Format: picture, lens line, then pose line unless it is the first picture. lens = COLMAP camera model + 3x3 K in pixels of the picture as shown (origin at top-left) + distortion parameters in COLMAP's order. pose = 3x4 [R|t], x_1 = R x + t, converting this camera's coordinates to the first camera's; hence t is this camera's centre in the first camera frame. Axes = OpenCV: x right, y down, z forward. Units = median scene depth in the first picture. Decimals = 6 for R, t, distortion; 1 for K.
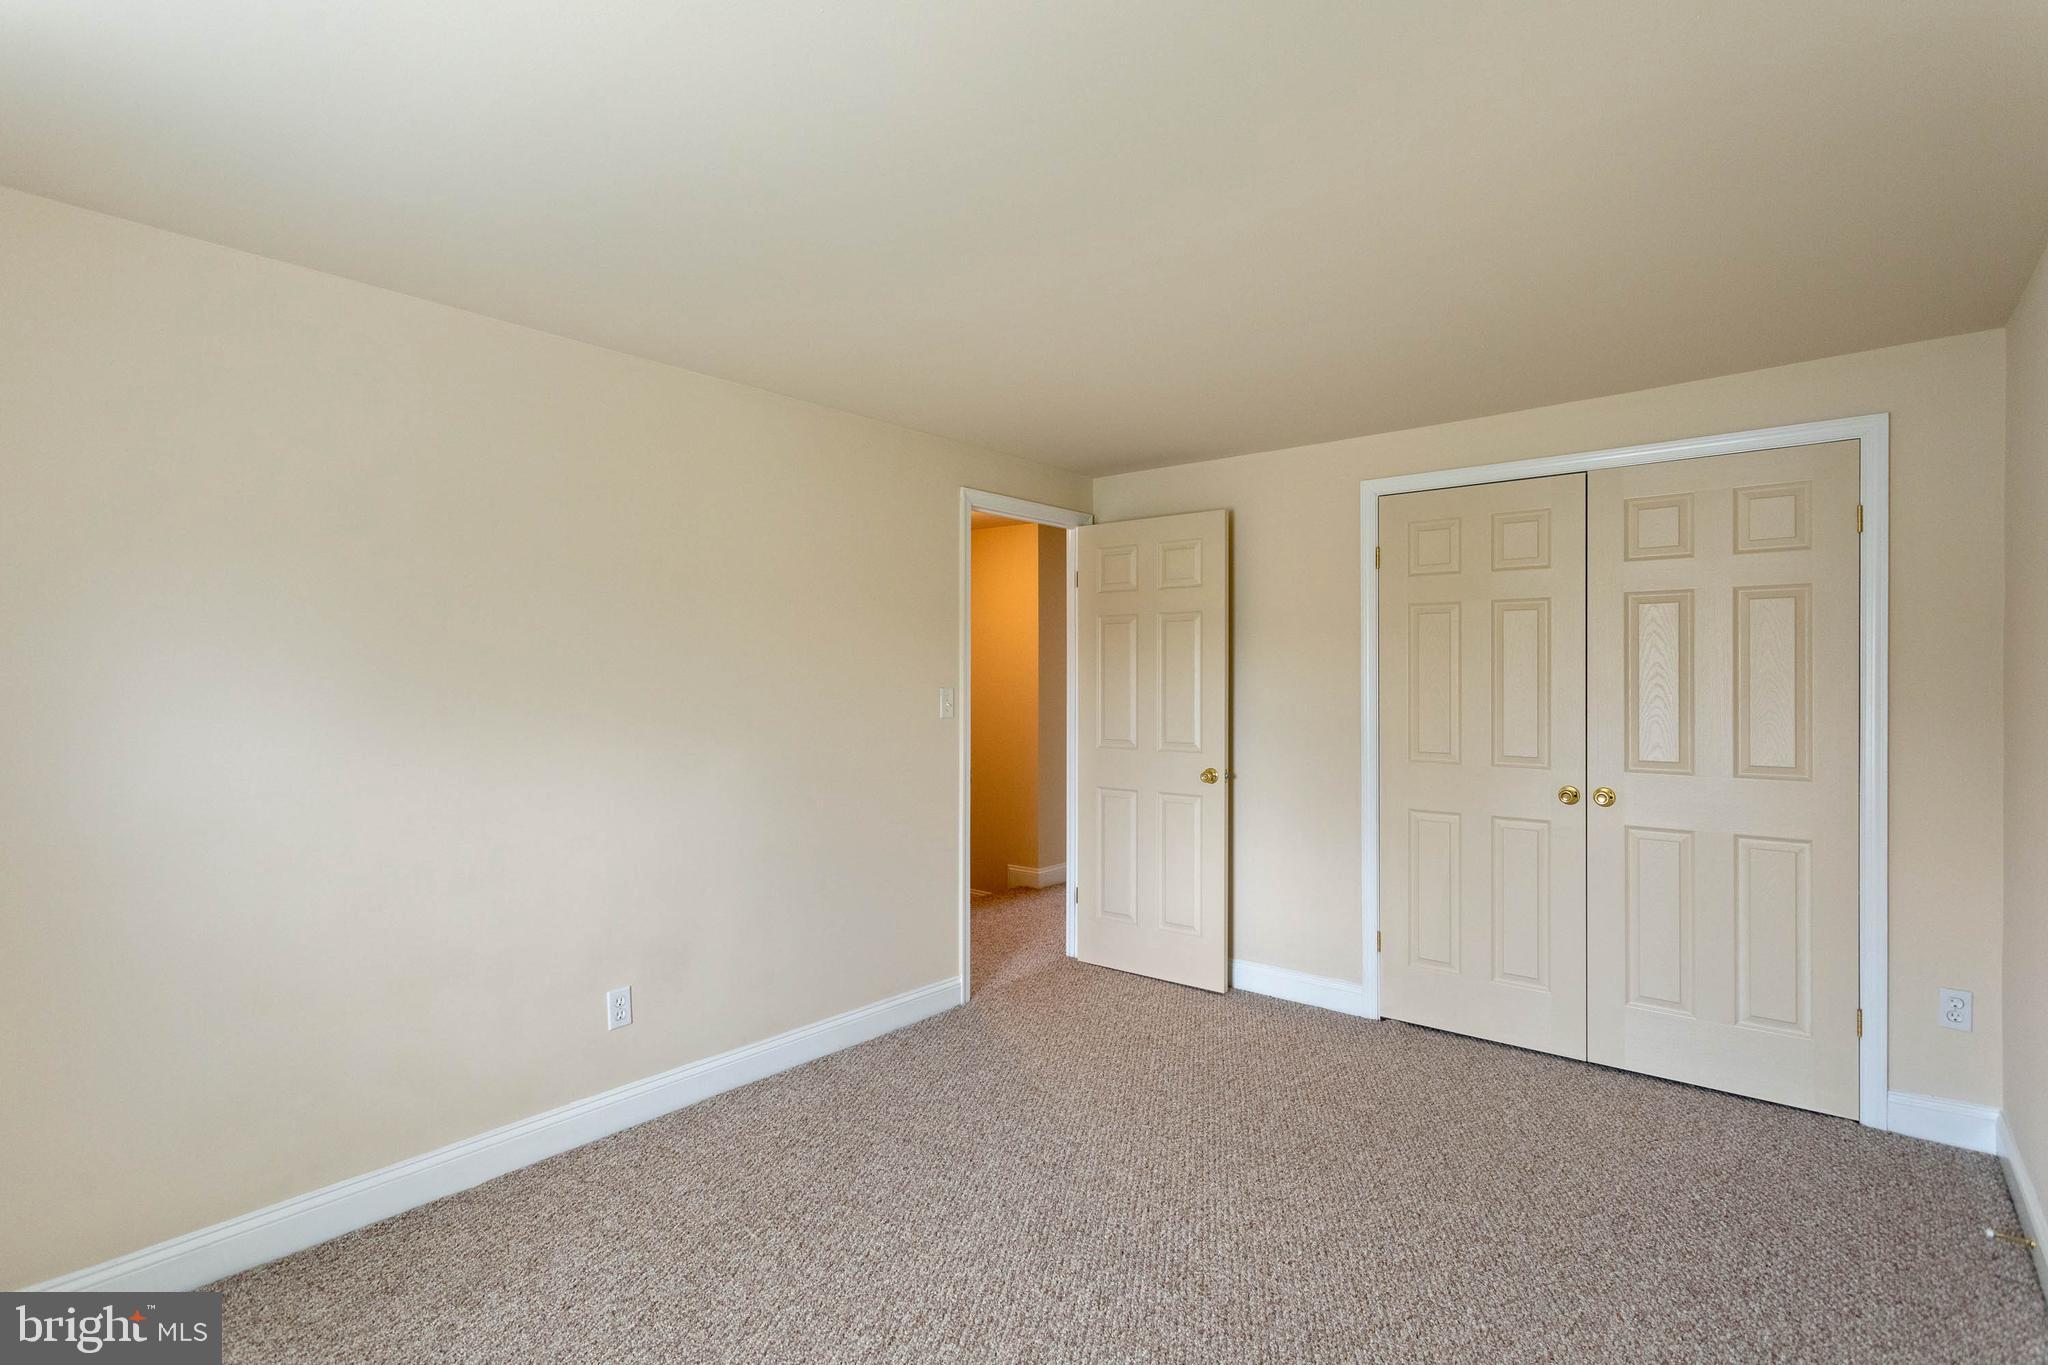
lens RADIAL K [[983.6, 0, 1023.9], [0, 983.6, 672.4], [0, 0, 1]] dist [0.014804, 0.002367]
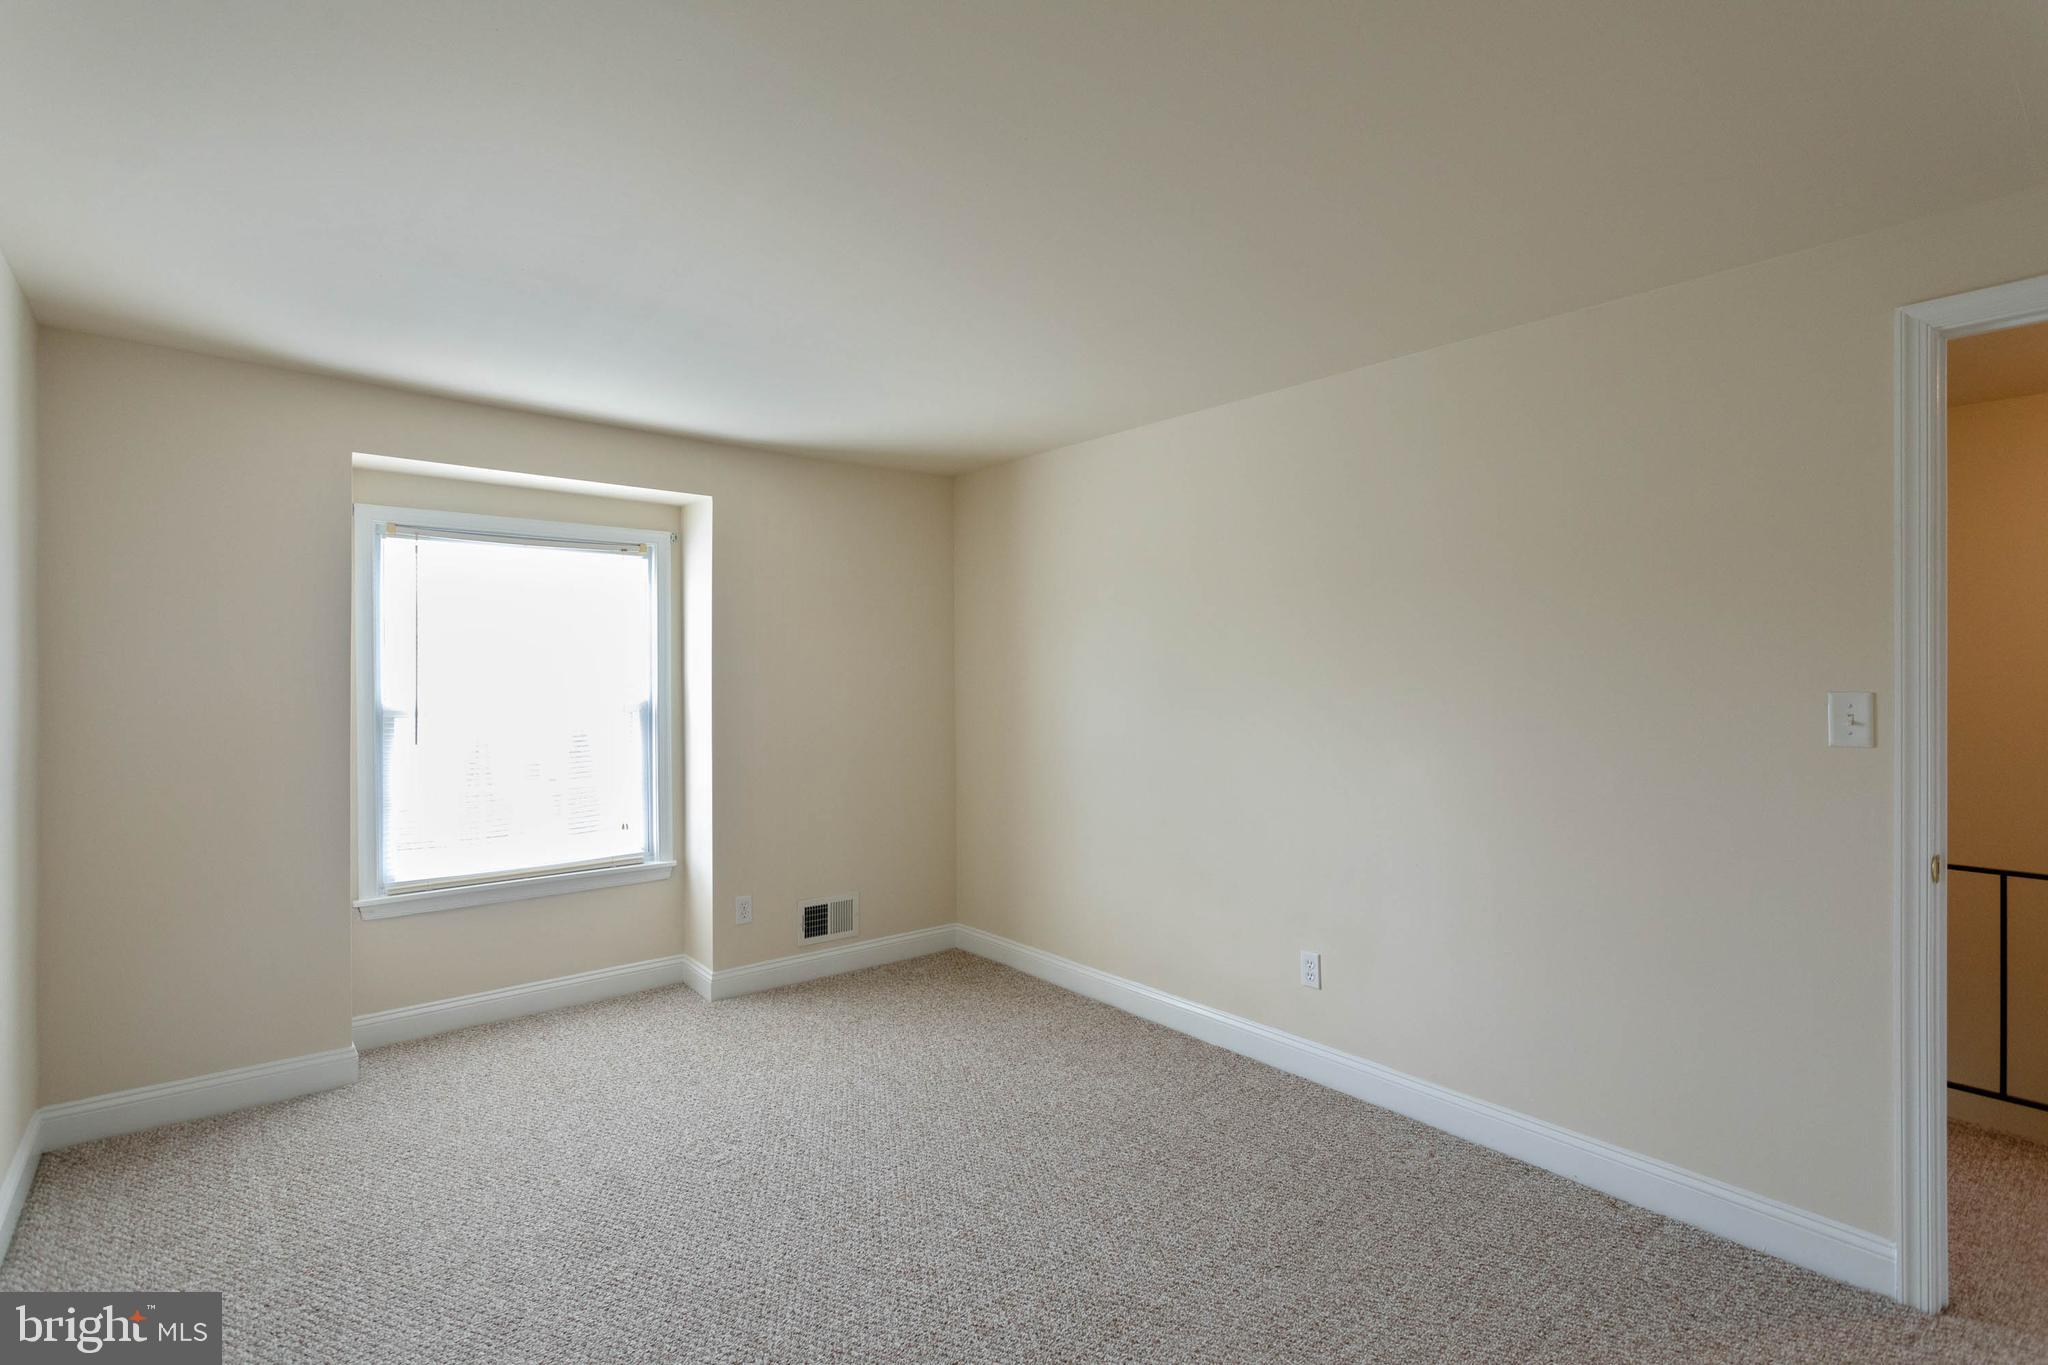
lens RADIAL K [[983.6, 0, 1027.1], [0, 983.6, 683.1], [0, 0, 1]] dist [0.014804, 0.002367]
pose [[-0.160563, 0.017588, -0.986869, 0.599751], [-0.001389, 0.999836, 0.018045, 0.001704], [0.987025, 0.004269, -0.160513, 0.718786]]
